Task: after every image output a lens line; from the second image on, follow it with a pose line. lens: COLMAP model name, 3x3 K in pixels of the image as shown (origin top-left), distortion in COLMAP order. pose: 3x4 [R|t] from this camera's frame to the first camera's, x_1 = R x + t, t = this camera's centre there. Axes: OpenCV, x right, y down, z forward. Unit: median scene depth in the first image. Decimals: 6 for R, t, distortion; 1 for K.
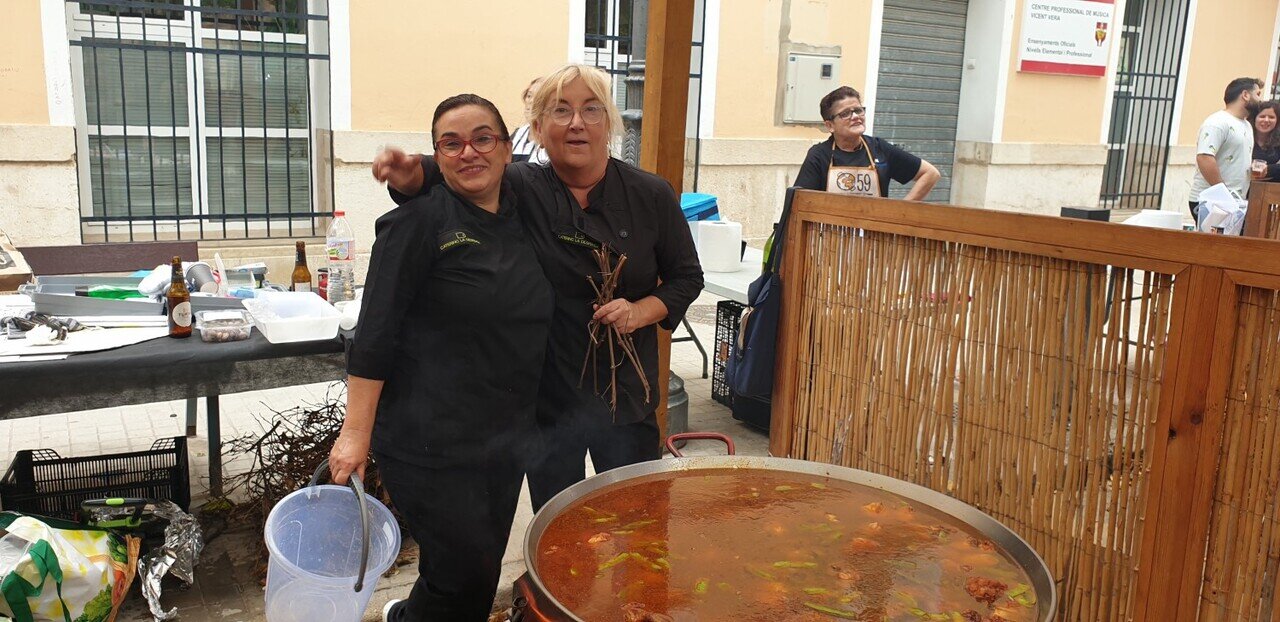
lens RADIAL K [[926.8, 0, 644.7], [0, 926.8, 250.7], [0, 0, 1]] dist [-0.001256, 0.004451]
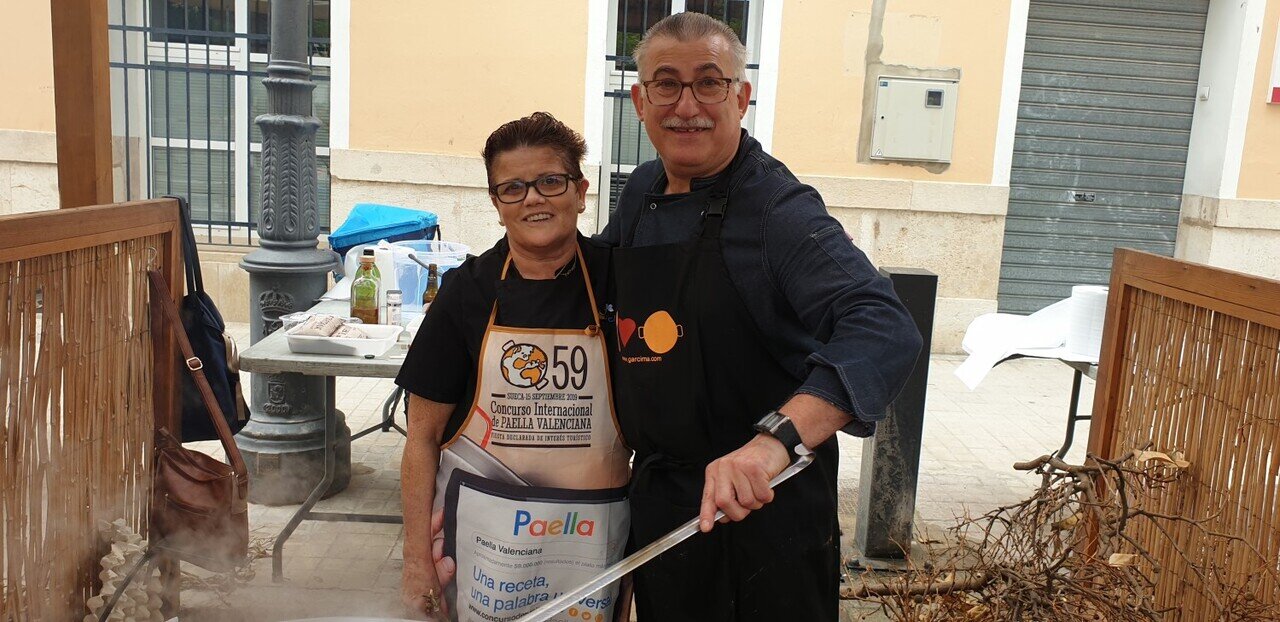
lens RADIAL K [[926.8, 0, 644.7], [0, 926.8, 250.7], [0, 0, 1]] dist [-0.001256, 0.004451]
pose [[0.905990, 0.070211, -0.417437, 0.415764], [-0.090497, 0.995475, -0.028977, -0.016725], [0.413513, 0.064030, 0.908244, 0.205306]]
